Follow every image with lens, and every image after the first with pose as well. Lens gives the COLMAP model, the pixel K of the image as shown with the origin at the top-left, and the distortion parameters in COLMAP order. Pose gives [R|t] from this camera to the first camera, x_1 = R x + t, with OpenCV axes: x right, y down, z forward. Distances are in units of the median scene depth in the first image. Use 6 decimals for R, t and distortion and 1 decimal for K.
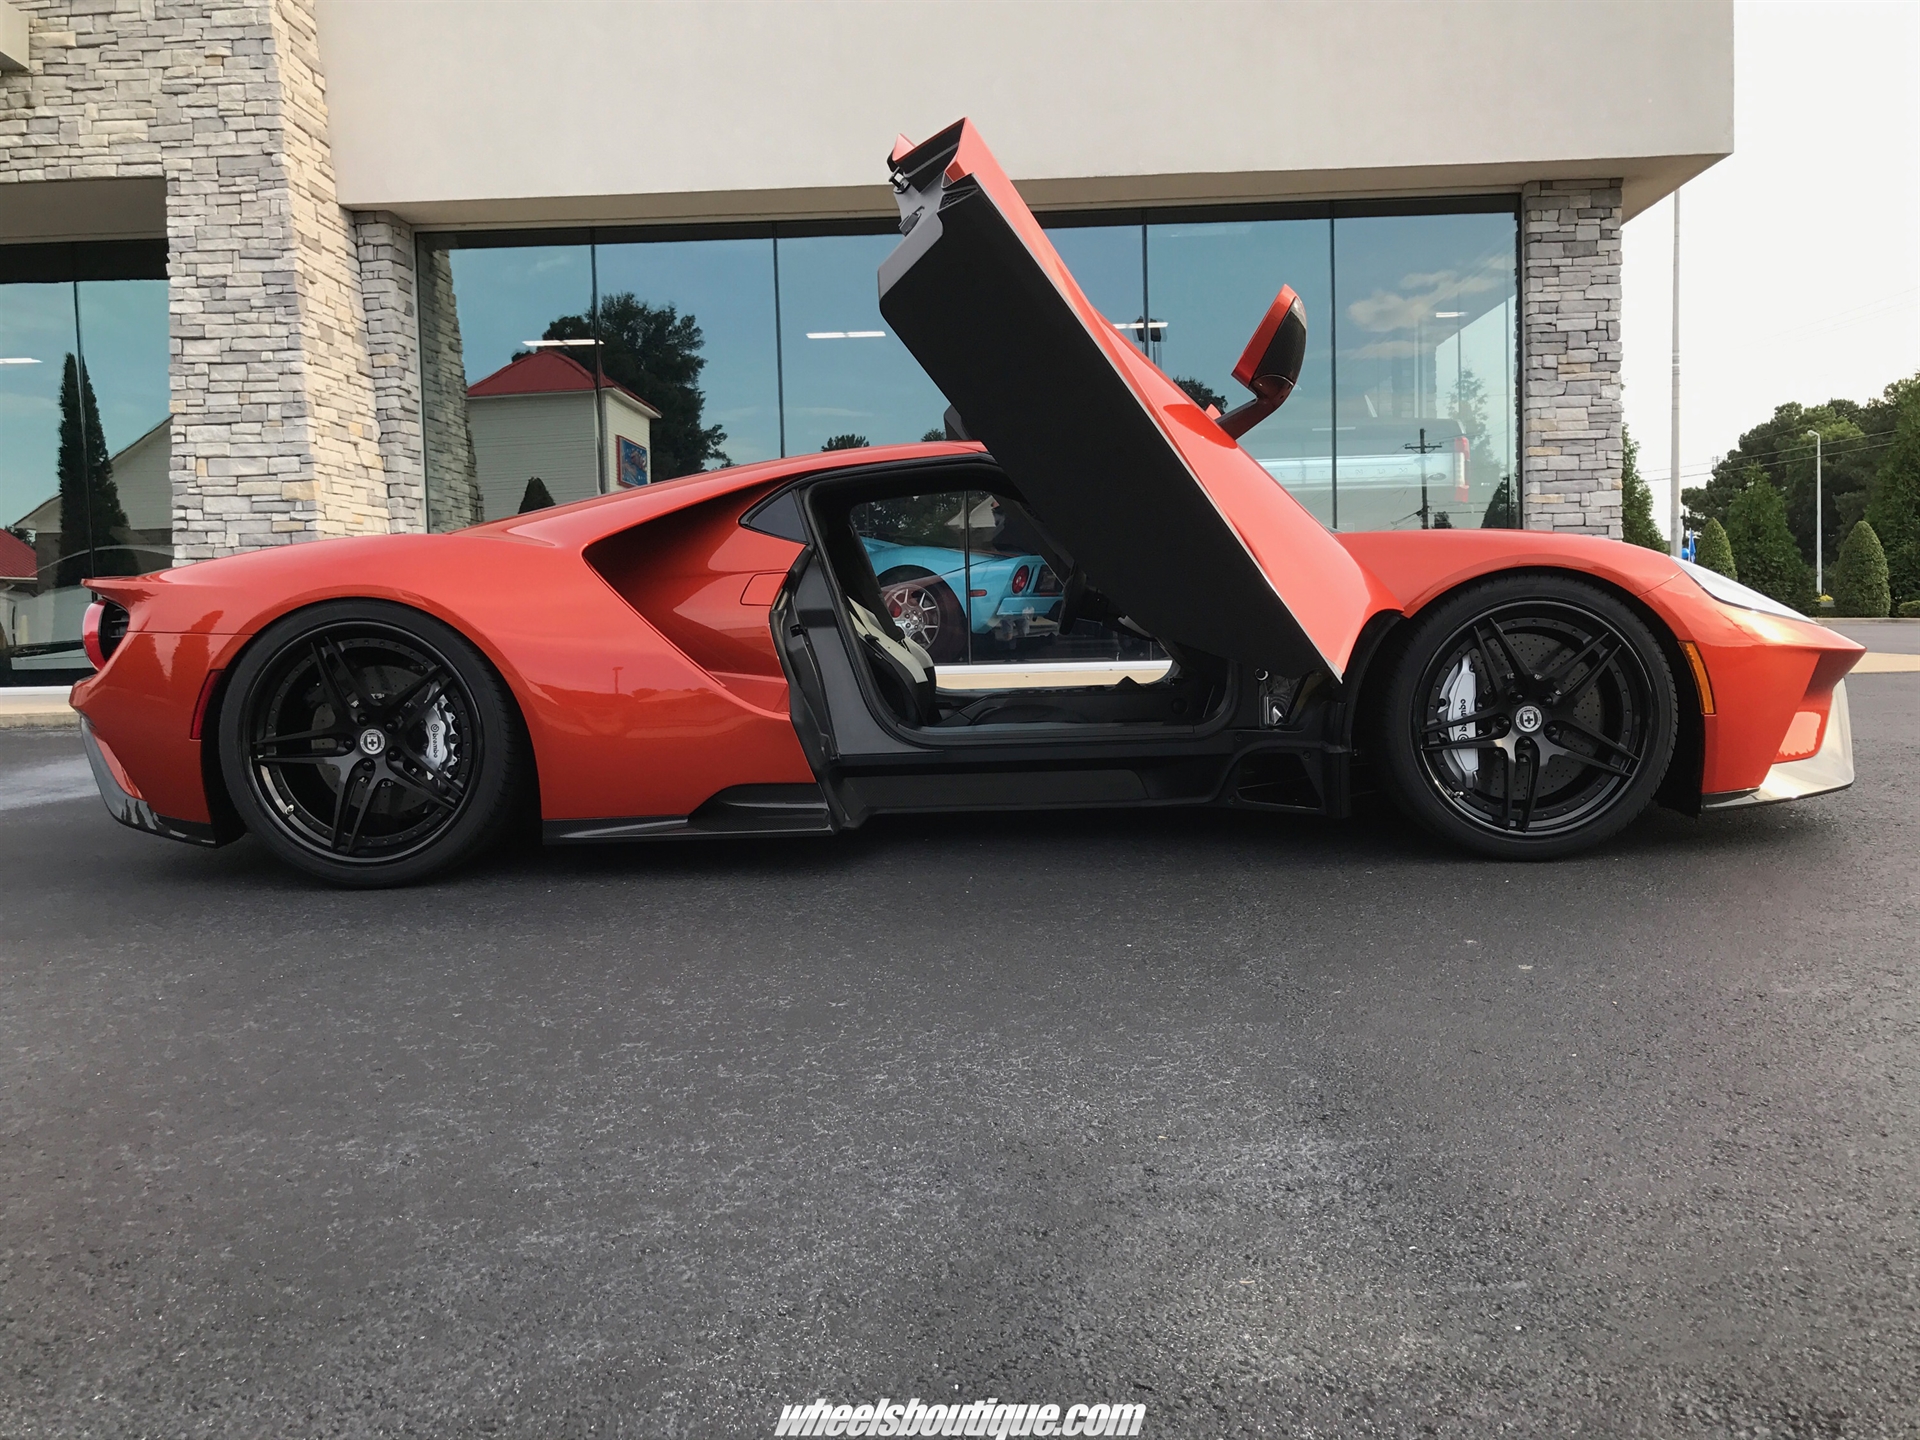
lens RADIAL K [[1602.4, 0, 960.0], [0, 1602.4, 720.0], [0, 0, 1]] dist [-0.009051, 0.050029]
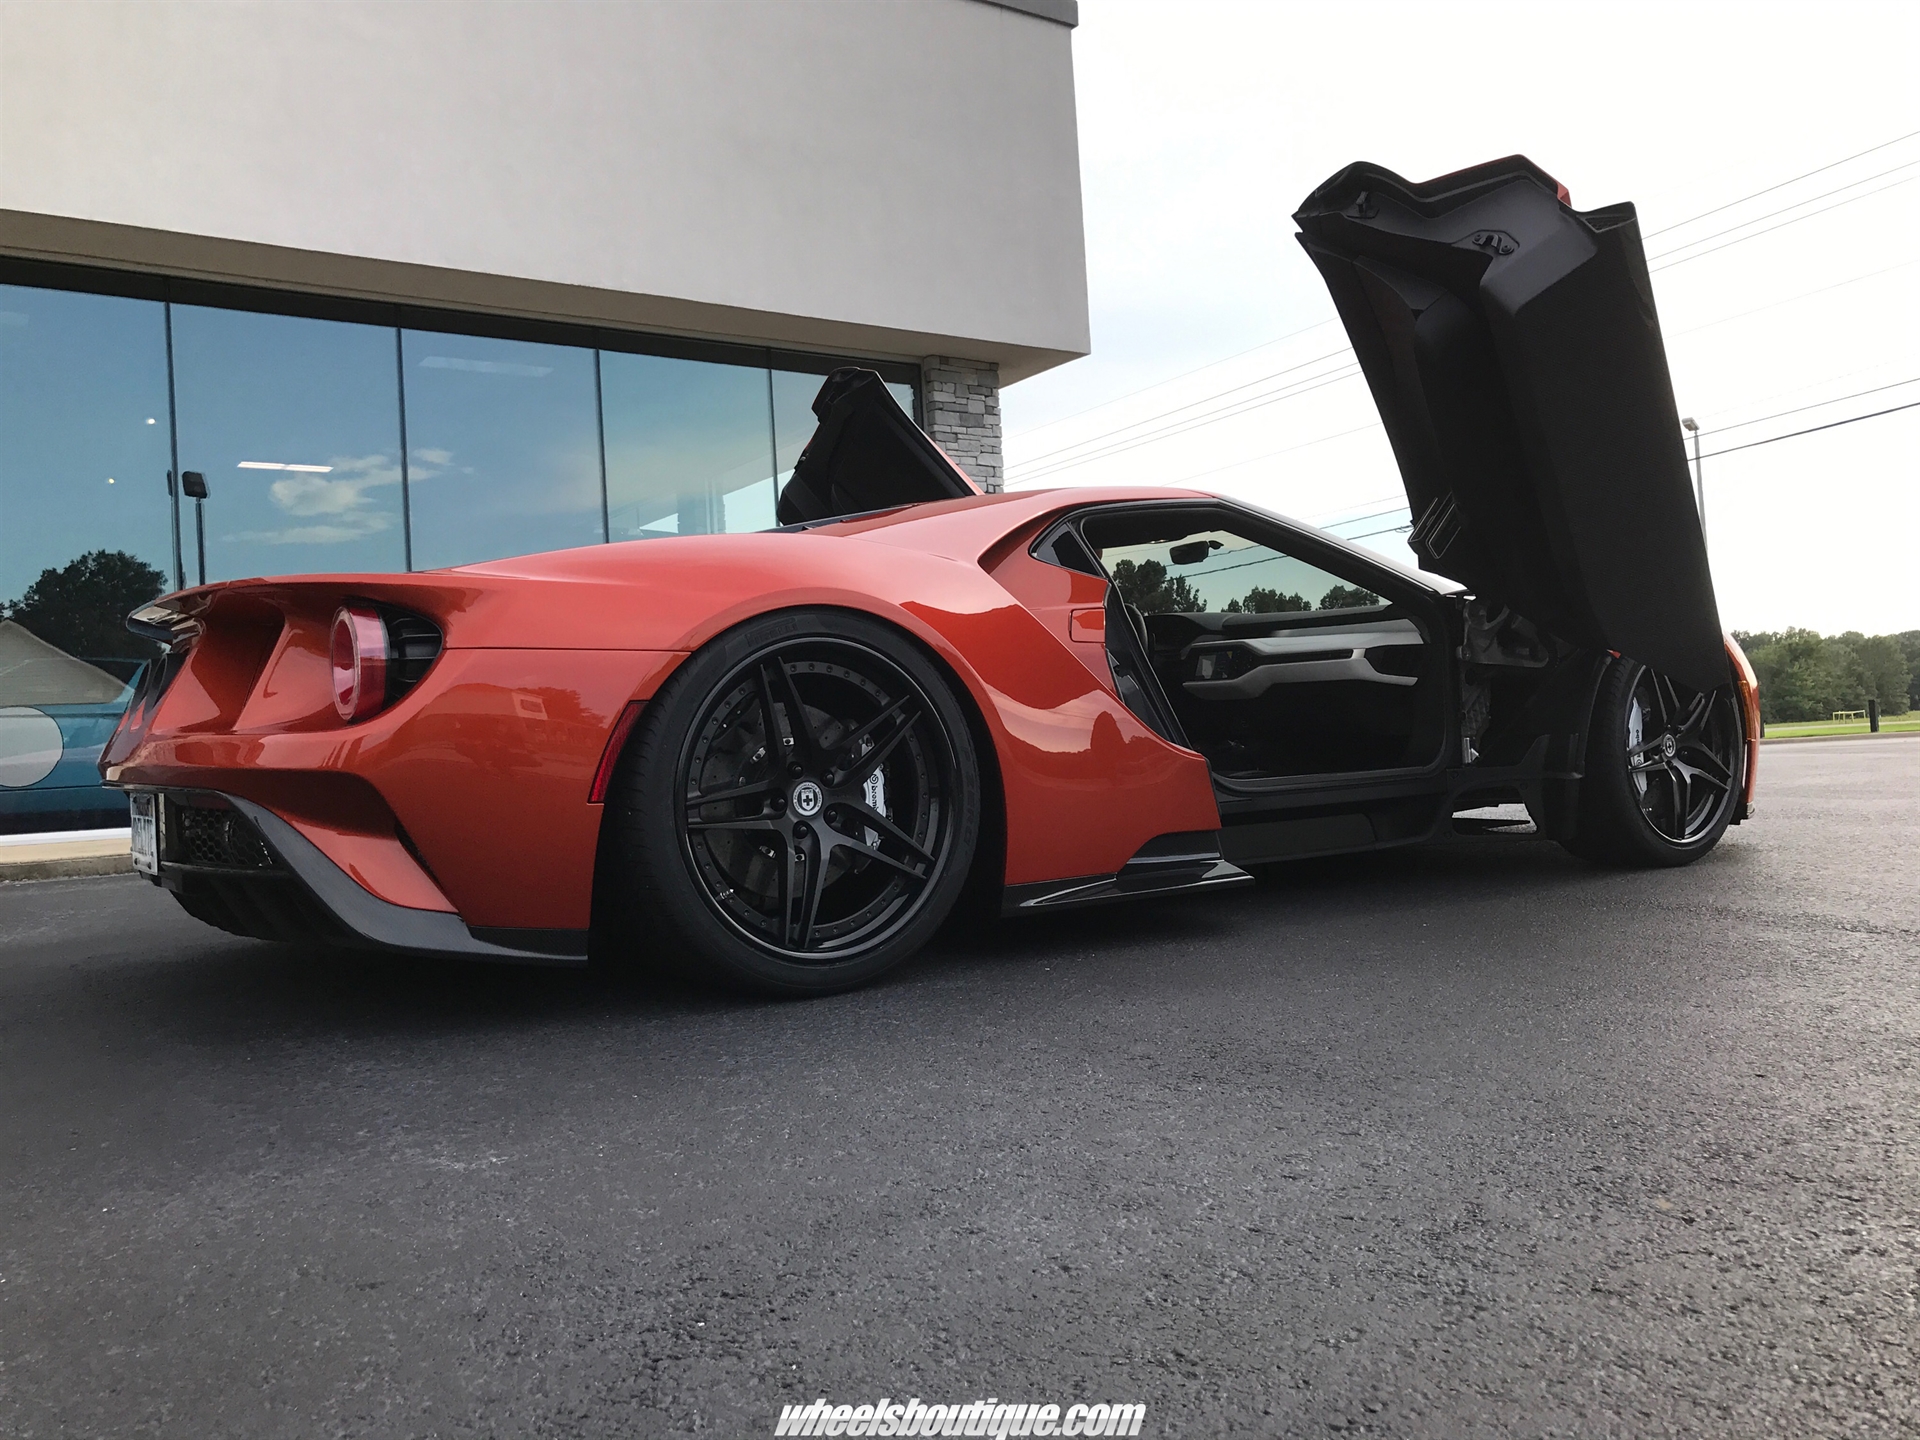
lens RADIAL K [[1588.8, 0, 960.0], [0, 1588.8, 744.6], [0, 0, 1]] dist [0.029936, -0.002618]
pose [[0.806203, -0.012194, 0.591513, -0.738988], [0.072472, 0.994294, -0.078279, 0.050922], [-0.587184, 0.105977, 0.802486, 0.345975]]
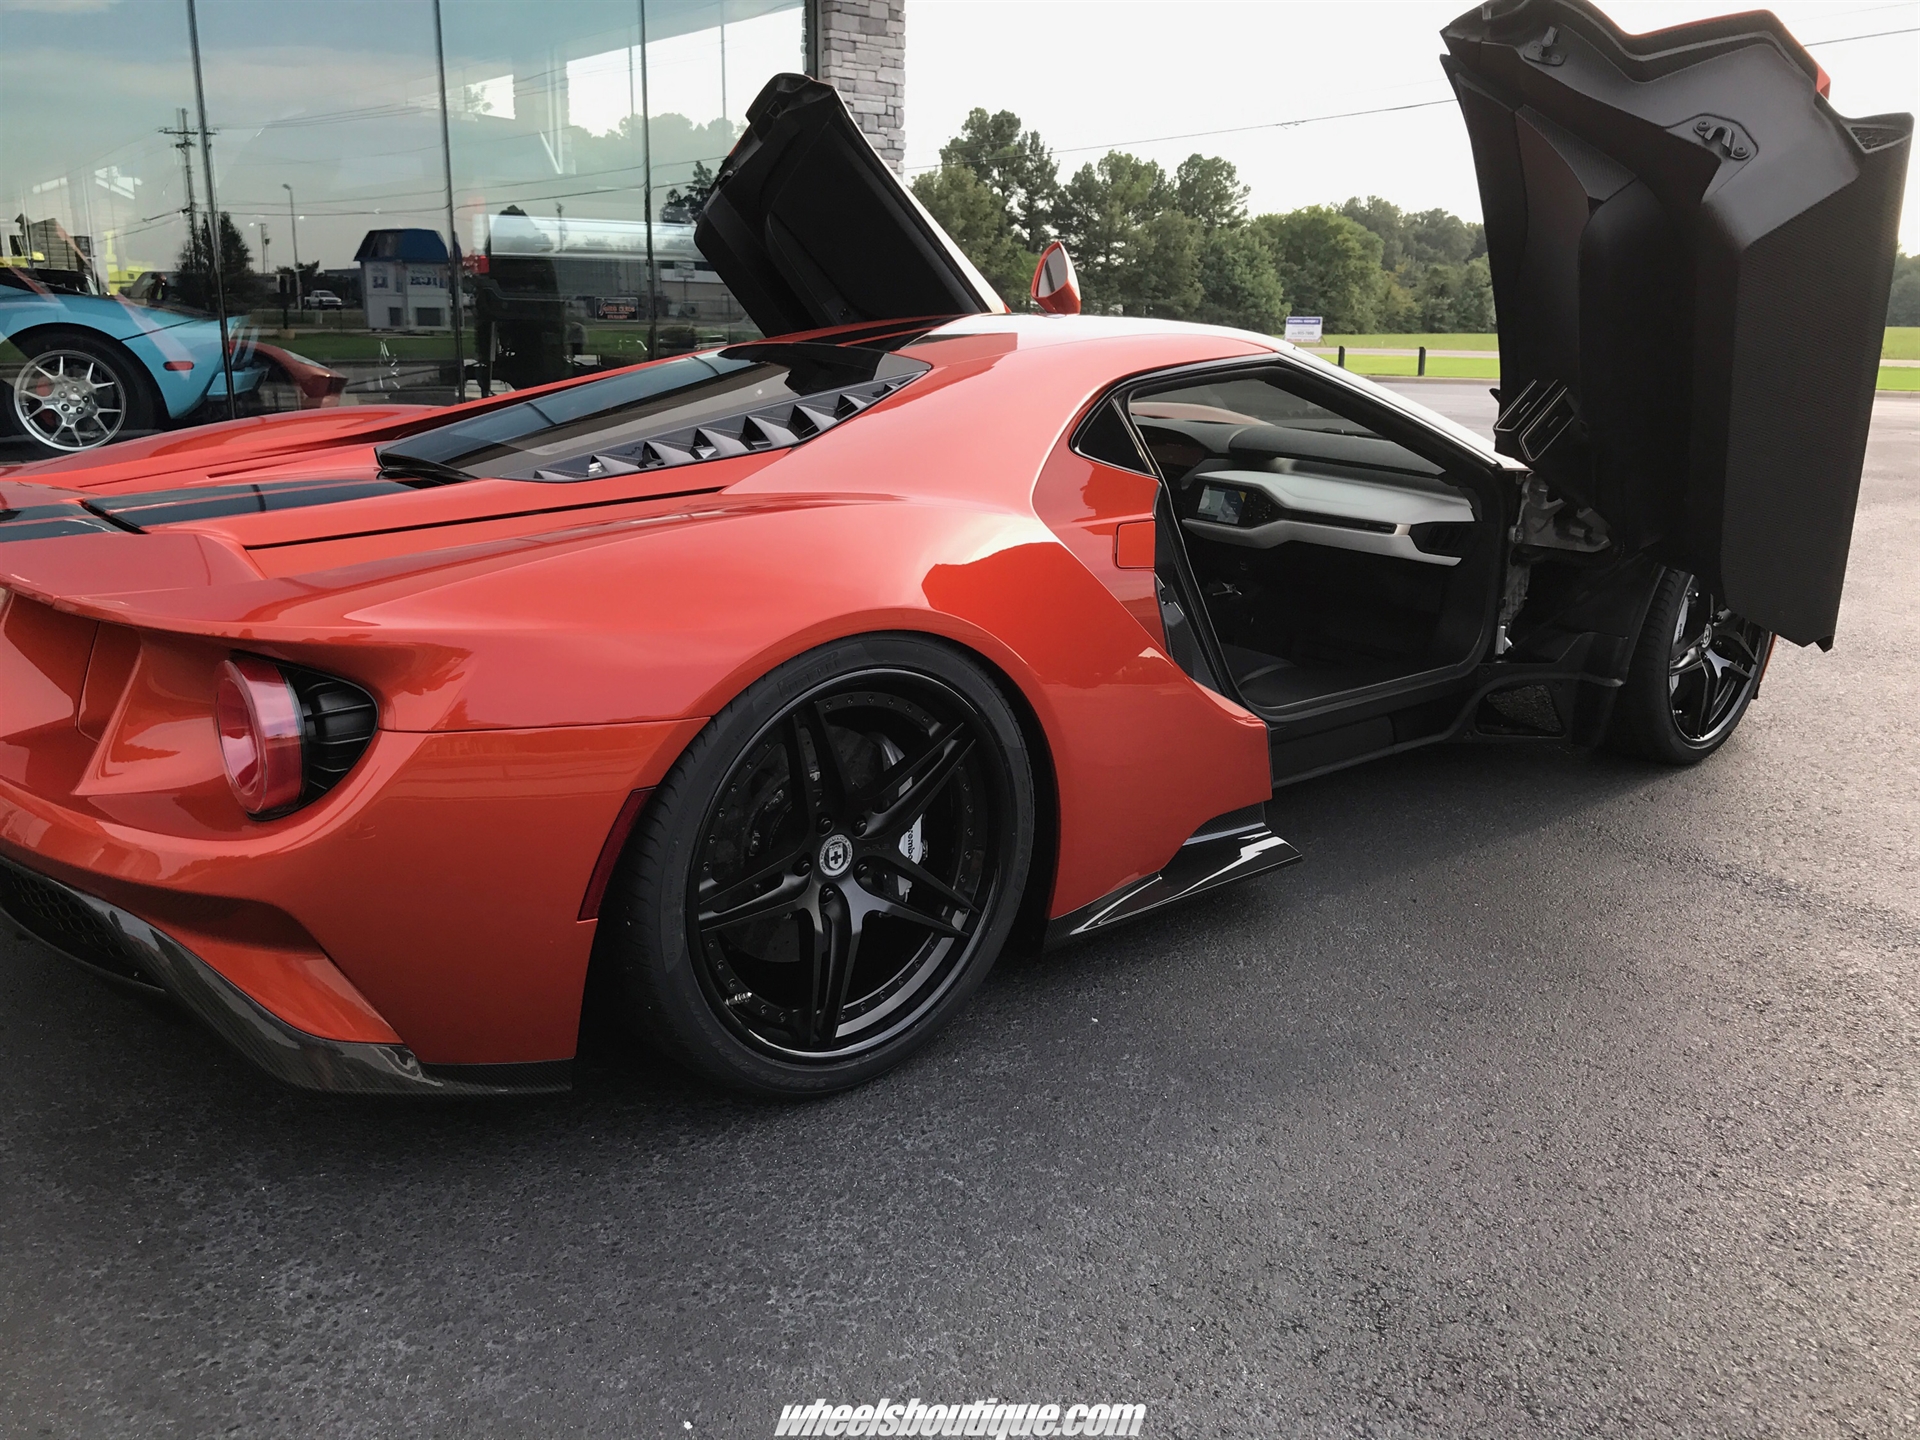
lens RADIAL K [[1562.5, 0, 957.4], [0, 1562.5, 754.9], [0, 0, 1]] dist [-0.001300, 0.010206]
pose [[0.742482, -0.156262, 0.651385, -0.701743], [0.022496, 0.977679, 0.208896, -0.145068], [-0.669488, -0.140448, 0.729424, 0.529805]]
